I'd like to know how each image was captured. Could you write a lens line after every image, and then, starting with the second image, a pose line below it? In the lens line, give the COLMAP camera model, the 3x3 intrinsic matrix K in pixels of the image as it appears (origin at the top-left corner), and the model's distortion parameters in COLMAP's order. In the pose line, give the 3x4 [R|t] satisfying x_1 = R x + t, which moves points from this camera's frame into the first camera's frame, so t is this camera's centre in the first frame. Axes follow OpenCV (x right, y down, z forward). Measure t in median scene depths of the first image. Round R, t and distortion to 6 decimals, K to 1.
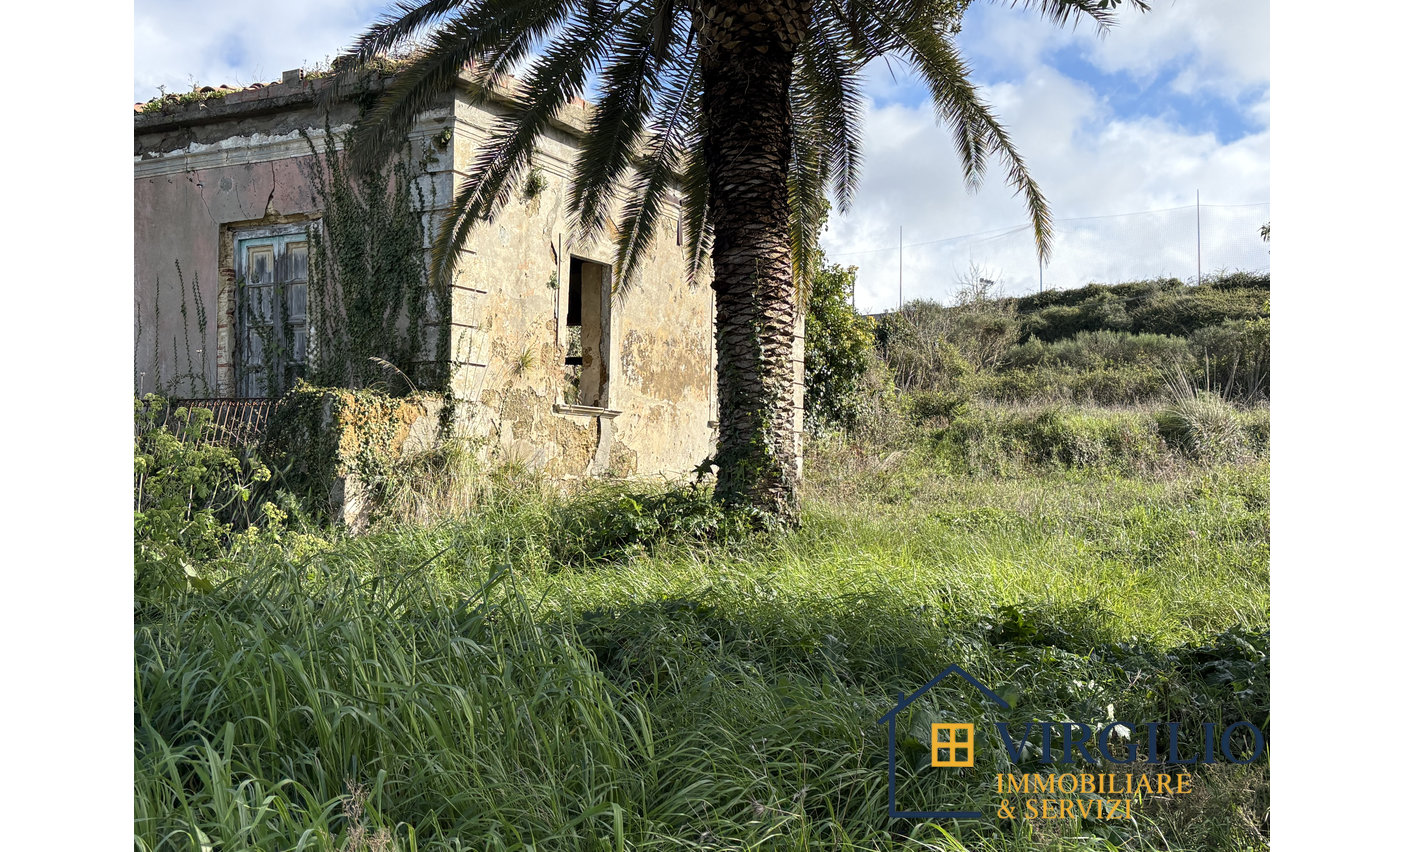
lens RADIAL K [[1318.0, 0, 692.6], [0, 1318.0, 434.1], [0, 0, 1]] dist [0.219902, -0.743725]
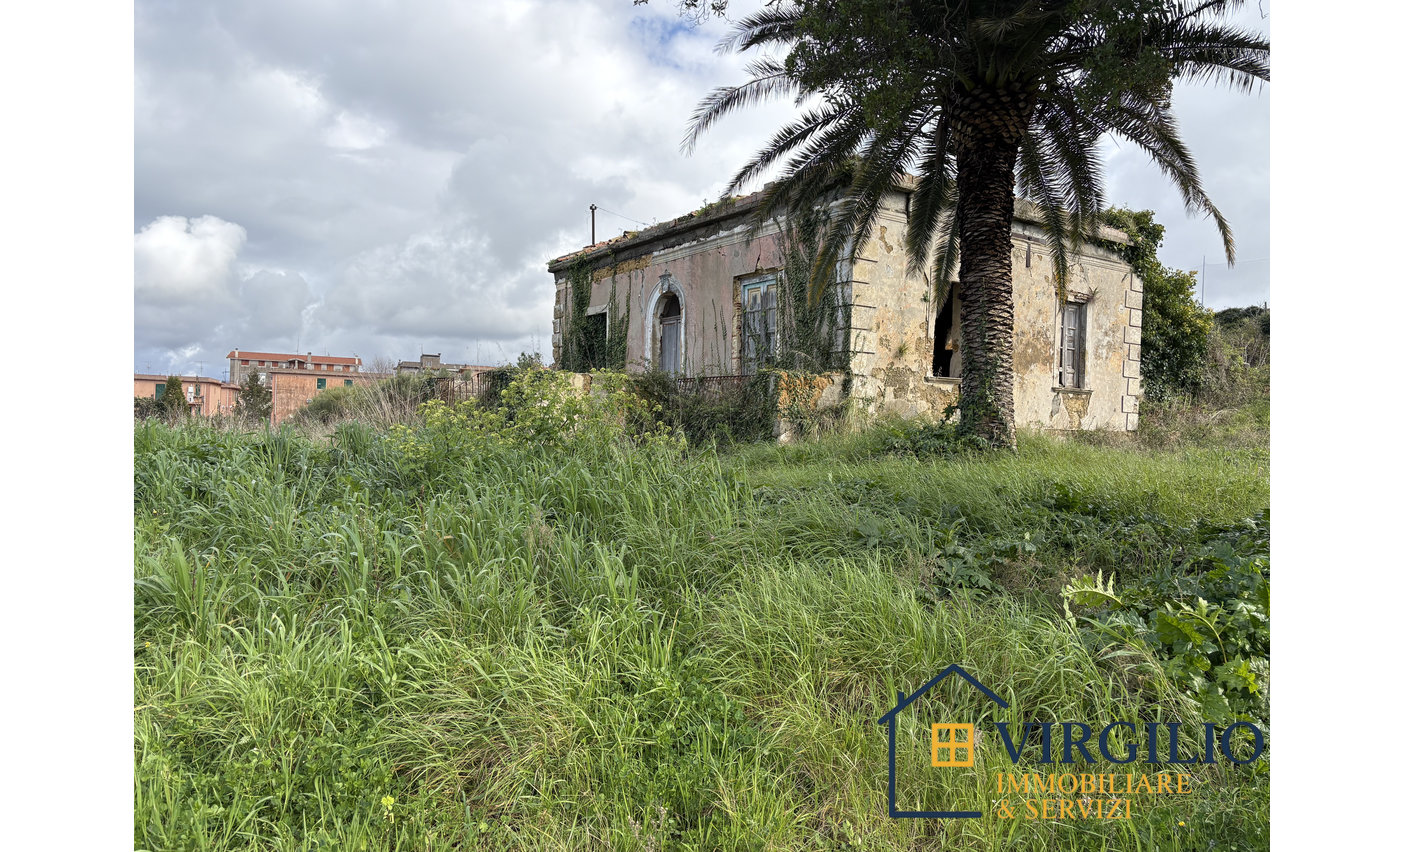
lens RADIAL K [[890.8, 0, 702.0], [0, 890.8, 426.0], [0, 0, 1]] dist [0.065545, -0.080013]
pose [[0.894780, 0.008652, -0.446424, 0.154019], [0.001765, 0.999736, 0.022915, 0.012620], [0.446504, -0.021292, 0.894528, -0.073484]]
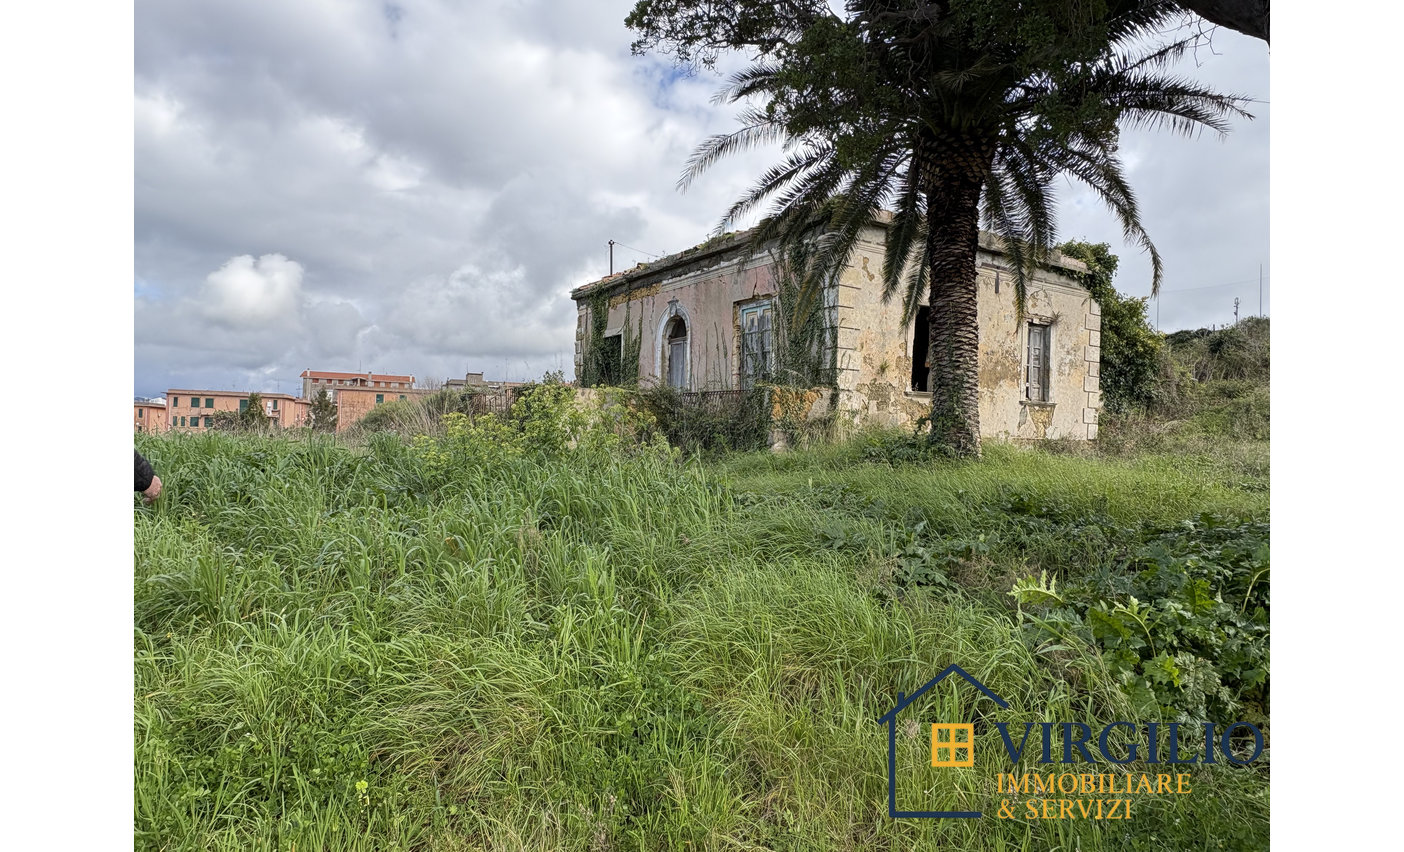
lens RADIAL K [[794.3, 0, 696.4], [0, 794.3, 424.5], [0, 0, 1]] dist [-0.000126, -0.000577]
pose [[0.884795, 0.001296, -0.465980, 0.162686], [0.003322, 0.999953, 0.009089, 0.012162], [0.465970, -0.009590, 0.884749, -0.057991]]
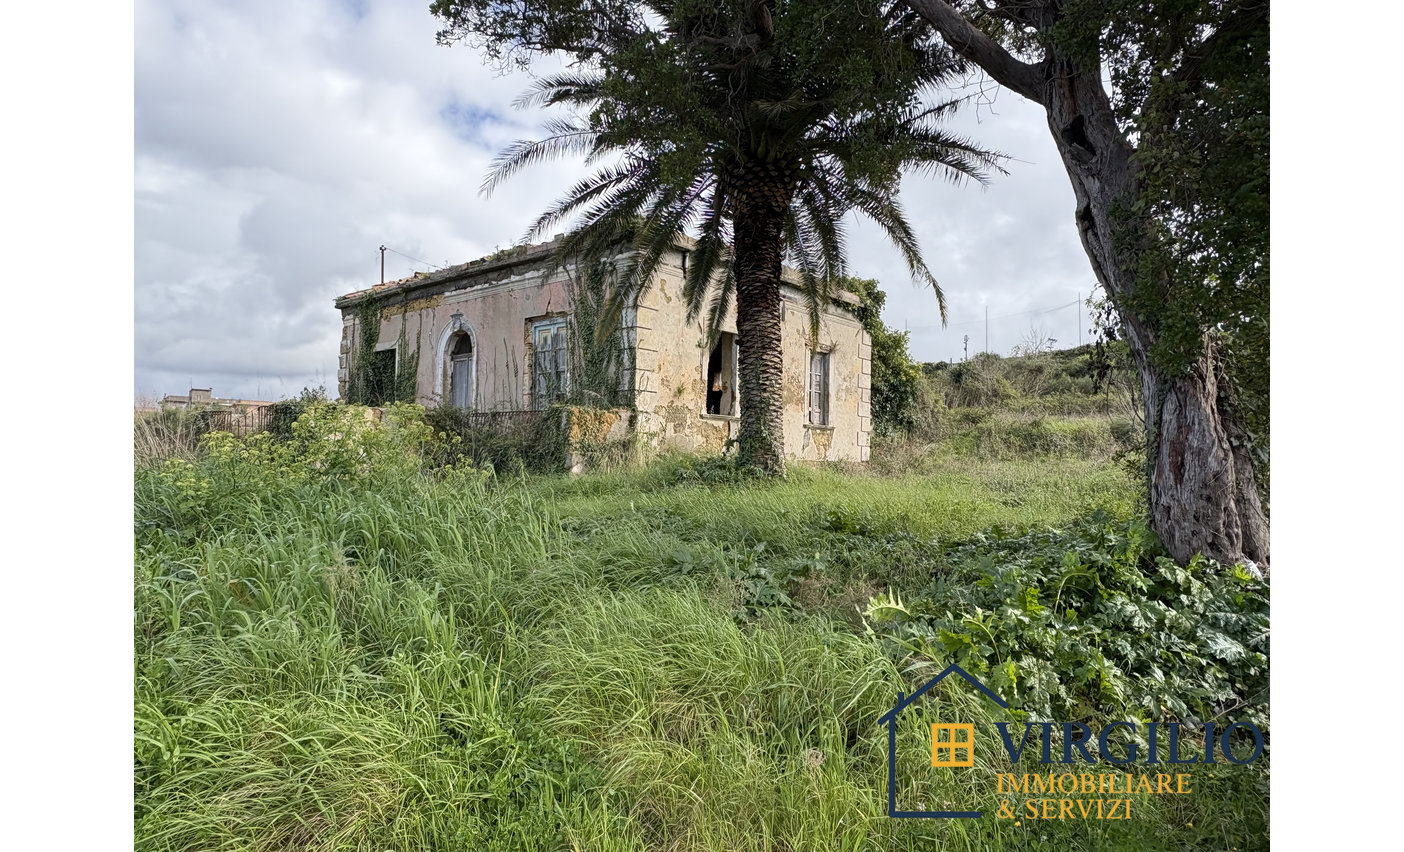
lens RADIAL K [[811.5, 0, 701.1], [0, 811.5, 423.7], [0, 0, 1]] dist [-0.000029, -0.001075]
pose [[0.979619, -0.005831, -0.200778, 0.130494], [0.001808, 0.999794, -0.020214, 0.013760], [0.200855, 0.019439, 0.979428, -0.057498]]
